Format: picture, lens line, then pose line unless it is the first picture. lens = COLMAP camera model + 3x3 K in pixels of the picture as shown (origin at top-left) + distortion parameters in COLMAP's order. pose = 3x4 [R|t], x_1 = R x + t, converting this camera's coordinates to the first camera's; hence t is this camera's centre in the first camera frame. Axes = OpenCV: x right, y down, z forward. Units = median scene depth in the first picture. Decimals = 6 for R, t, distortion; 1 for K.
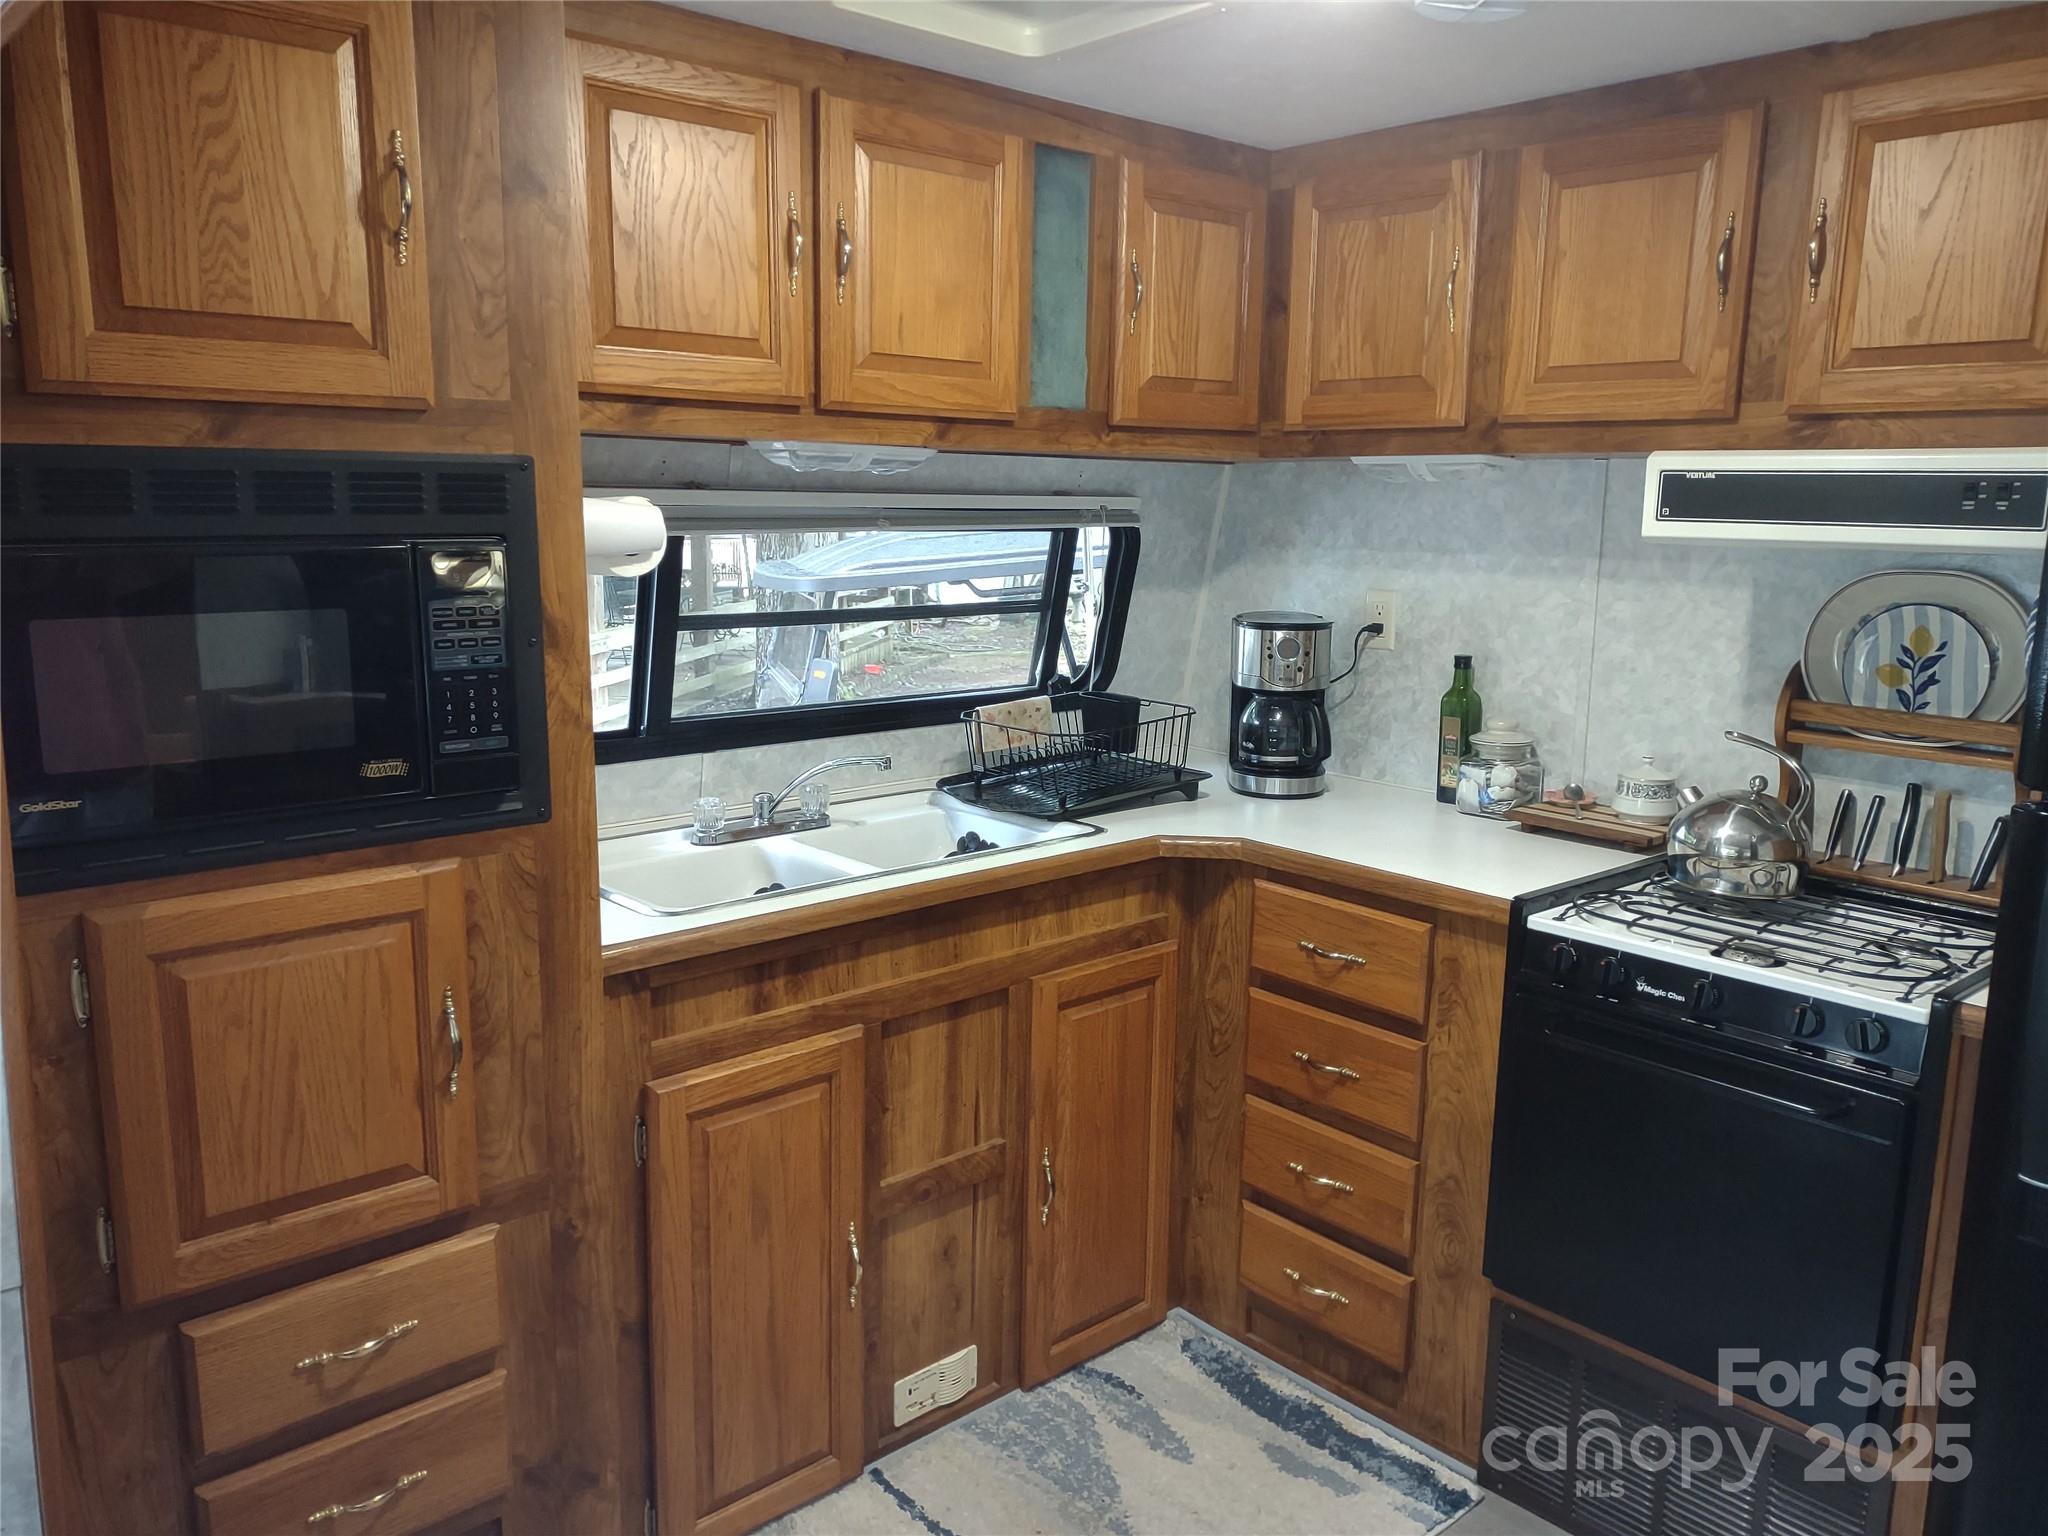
lens RADIAL K [[1508.8, 0, 1028.2], [0, 1508.8, 758.3], [0, 0, 1]] dist [0.040749, -0.054007]
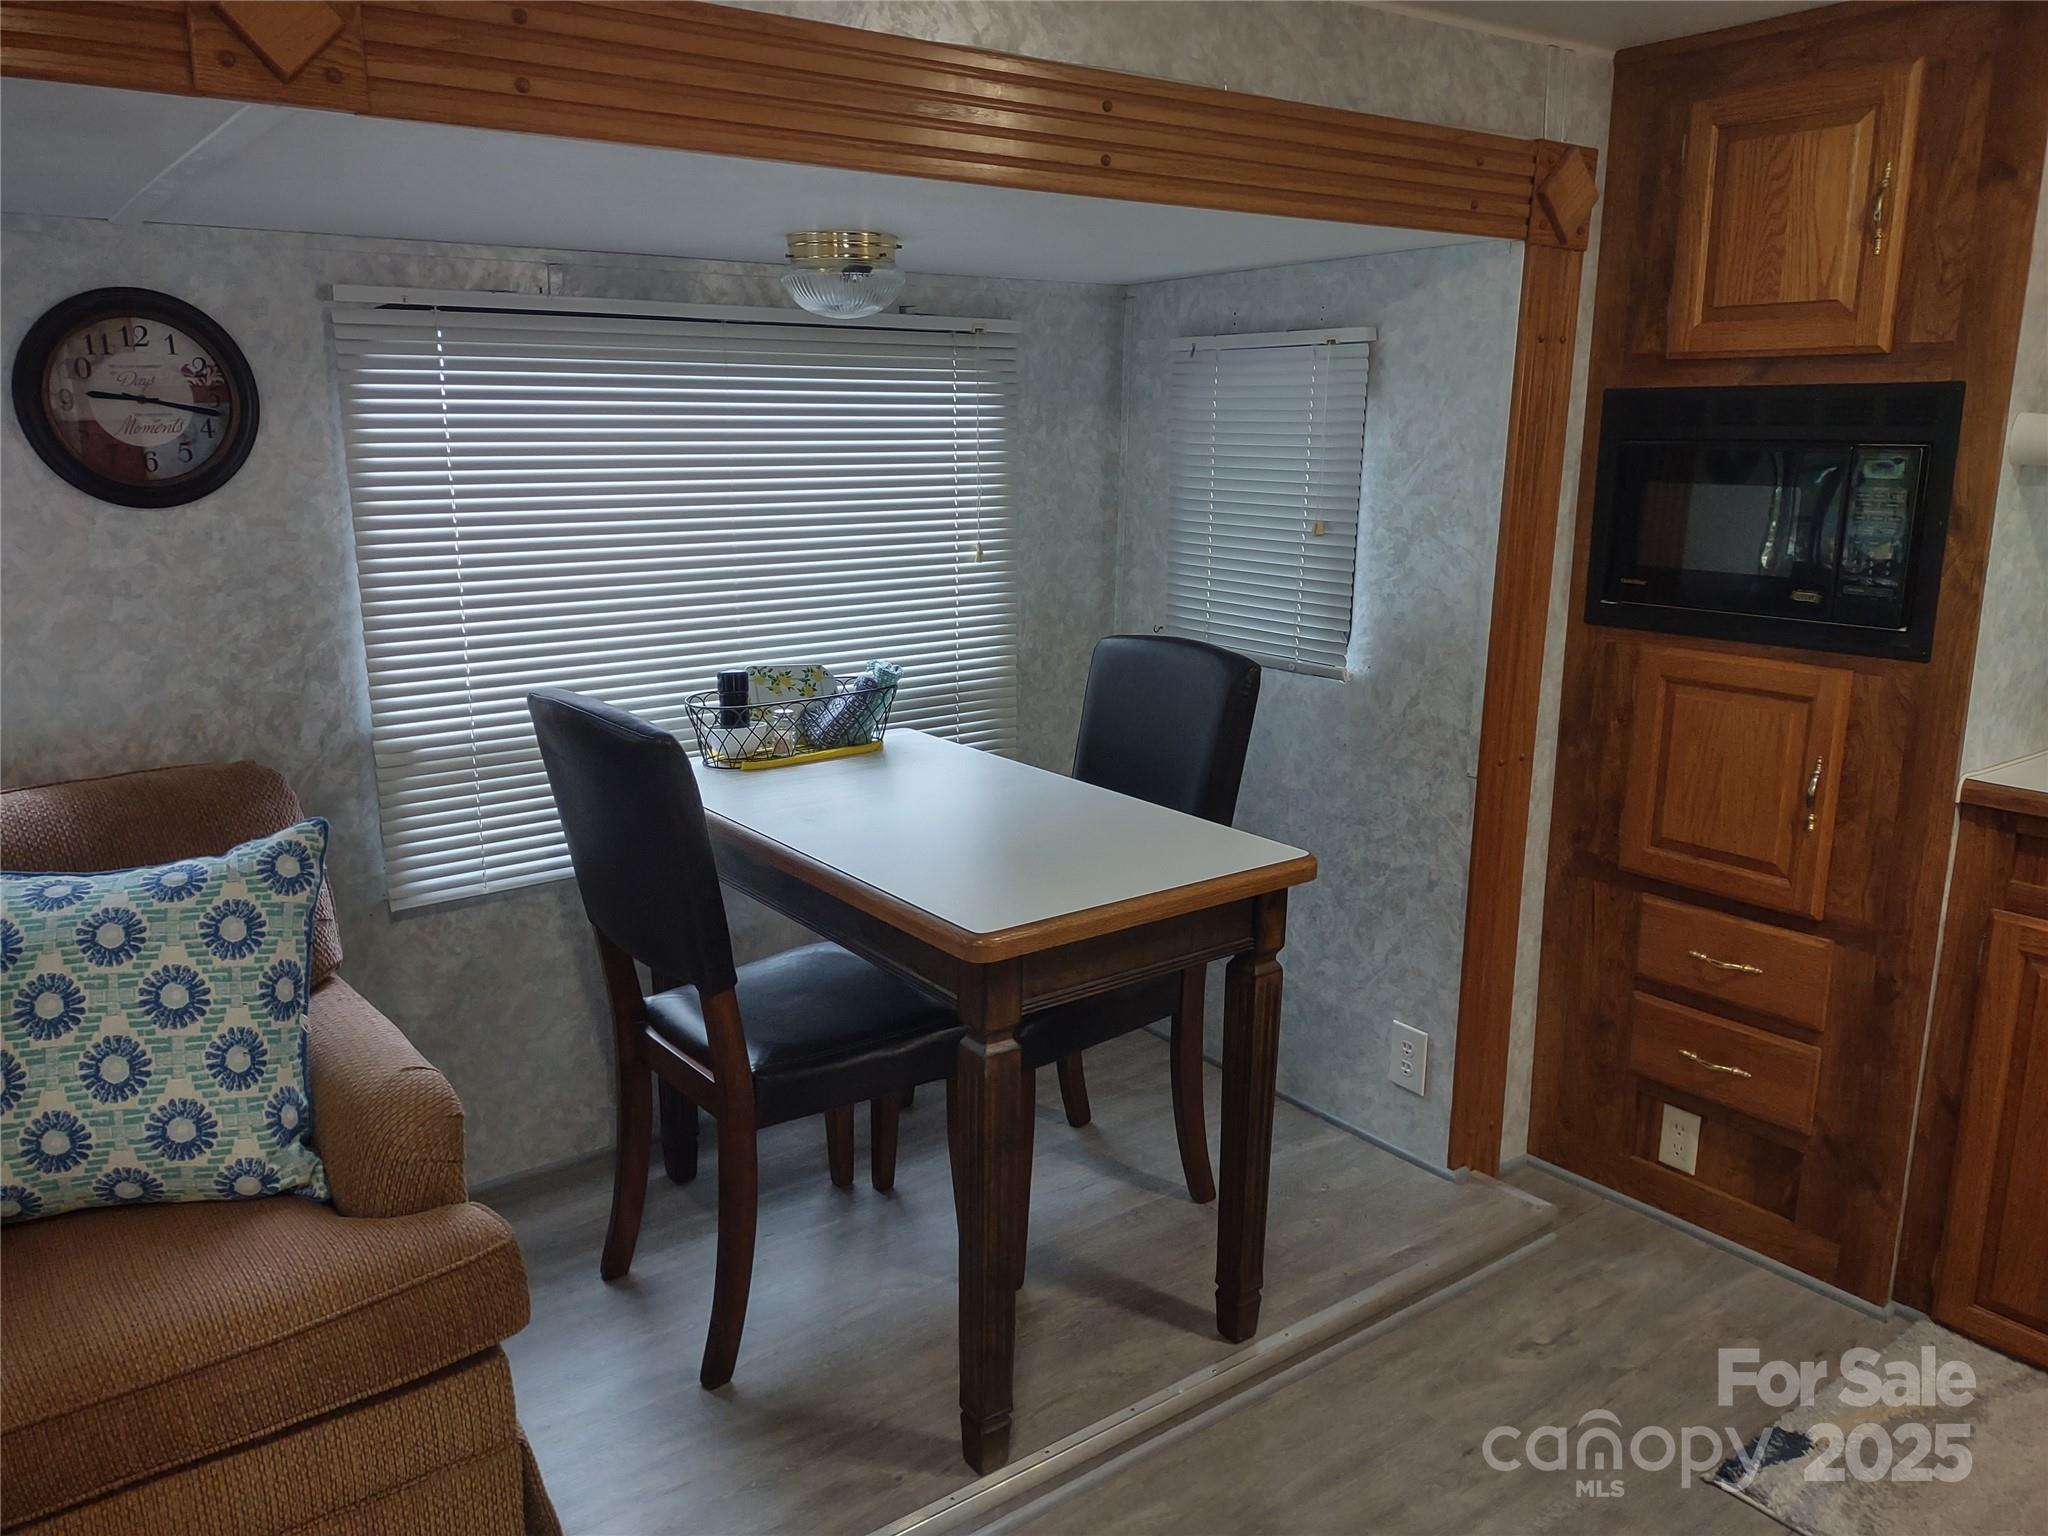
lens RADIAL K [[1508.8, 0, 1024.2], [0, 1508.8, 766.5], [0, 0, 1]] dist [0.040749, -0.054007]
pose [[-0.087002, 0.208843, -0.974071, 1.031433], [-0.173171, 0.959723, 0.221234, -0.027601], [0.981042, 0.187928, -0.047332, 0.305391]]
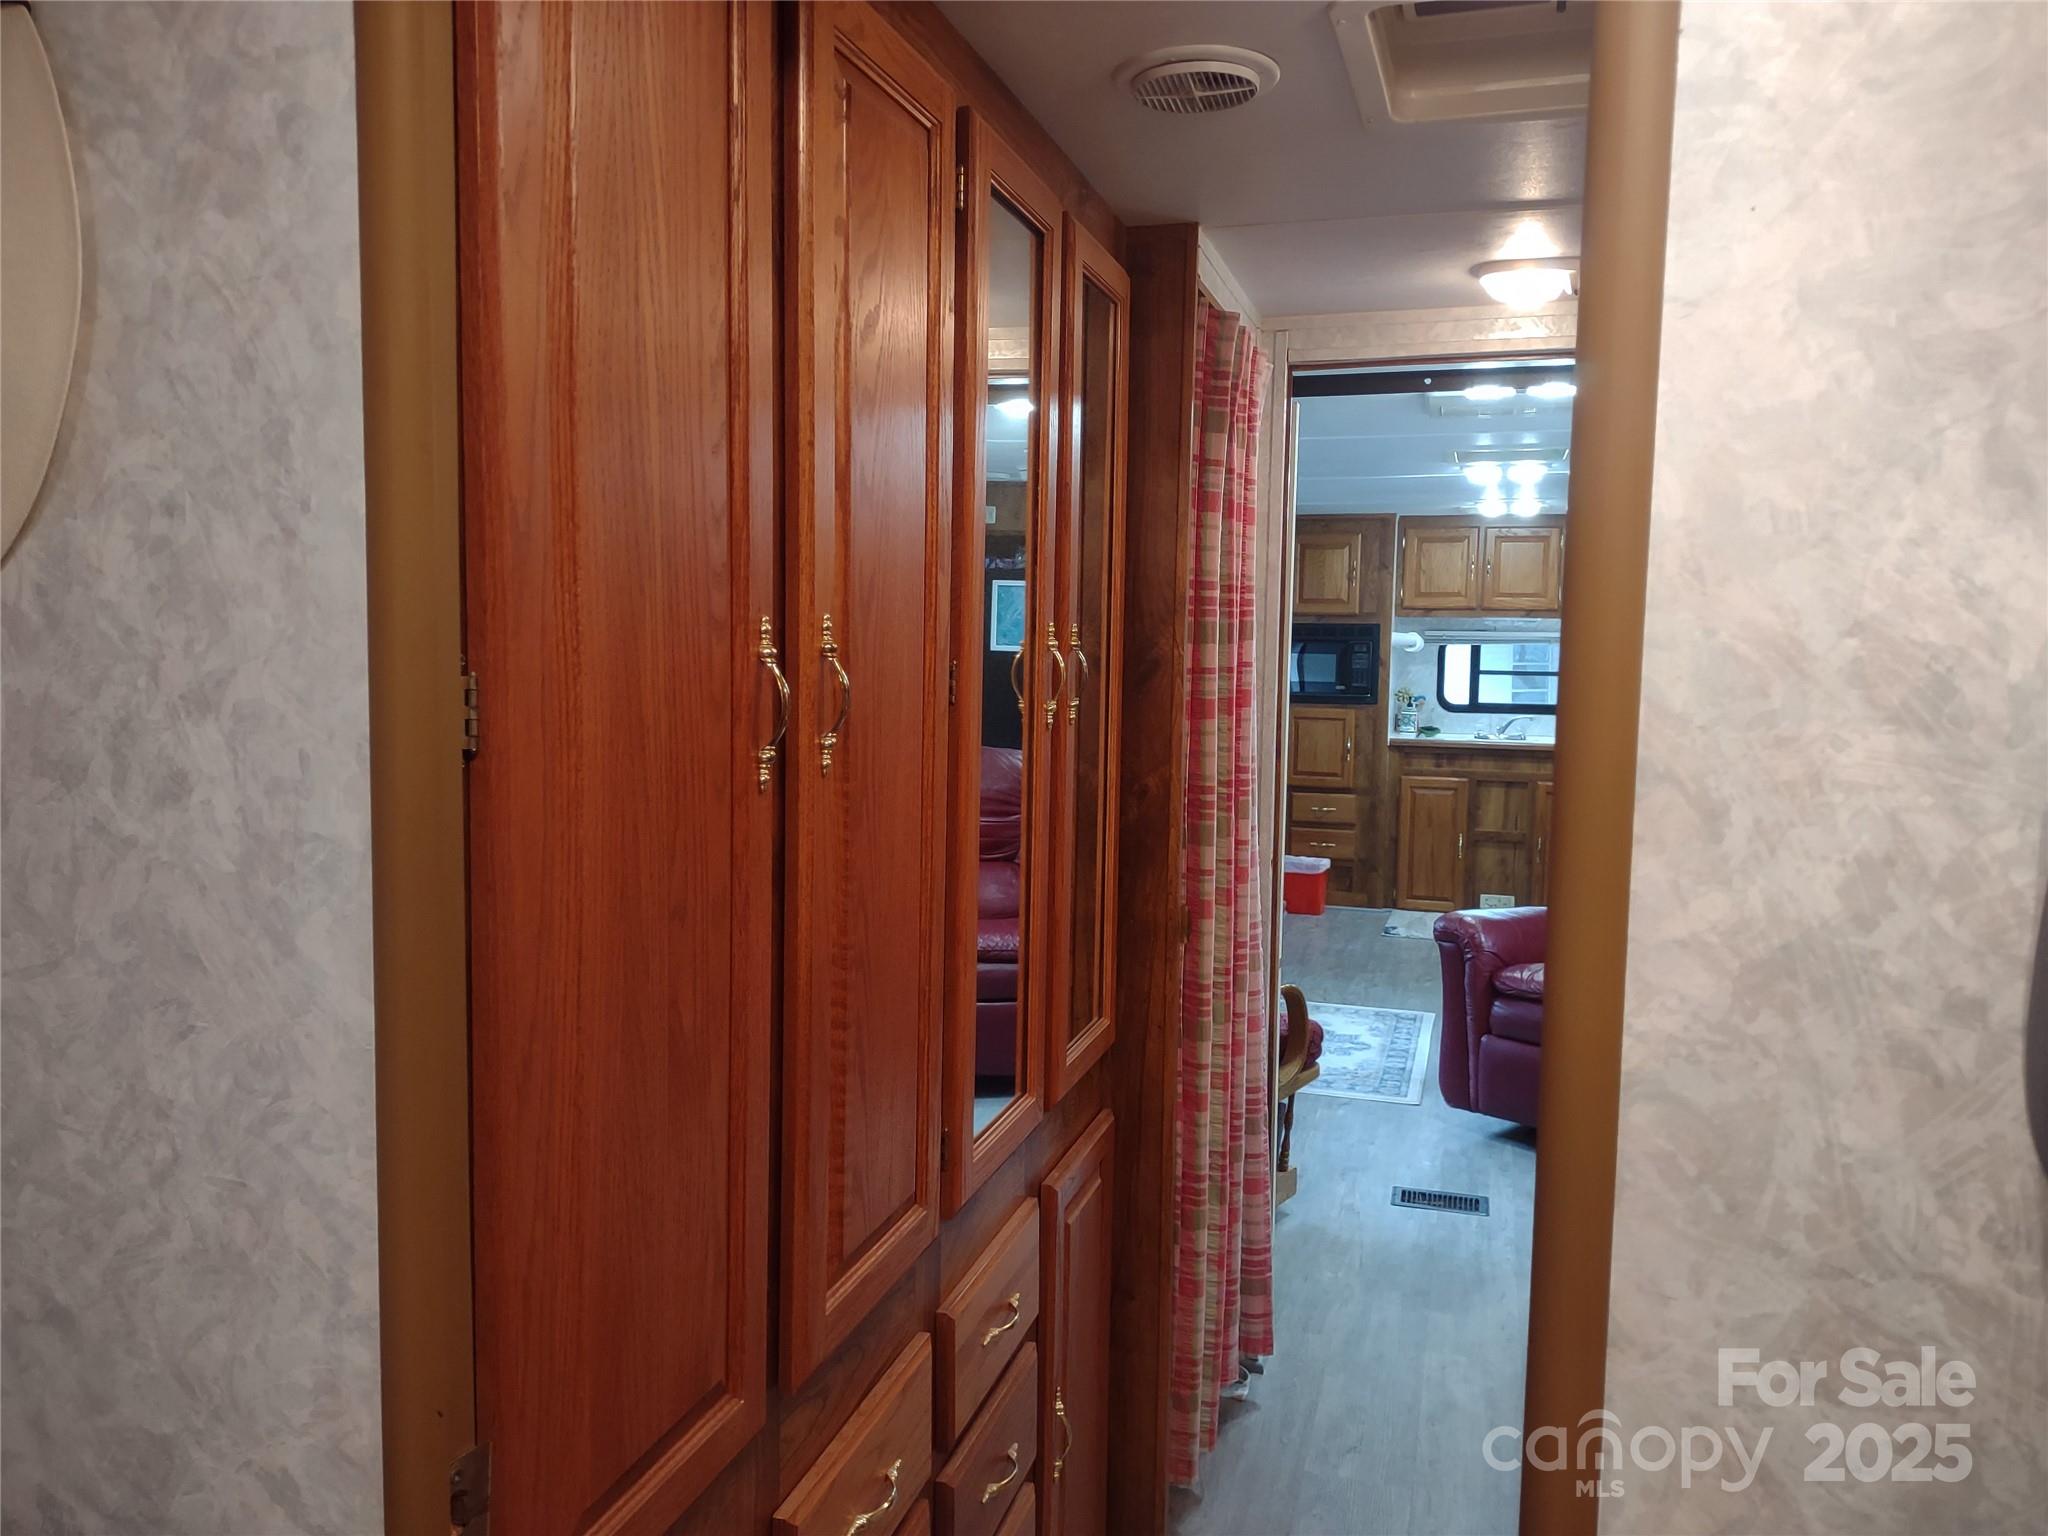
lens RADIAL K [[1508.8, 0, 1009.1], [0, 1508.8, 758.0], [0, 0, 1]] dist [0.040749, -0.054007]
pose [[0.512287, 0.071525, -0.855831, 2.876140], [-0.154755, 0.987902, -0.010071, 0.399415], [0.844756, 0.137603, 0.517158, -2.137864]]
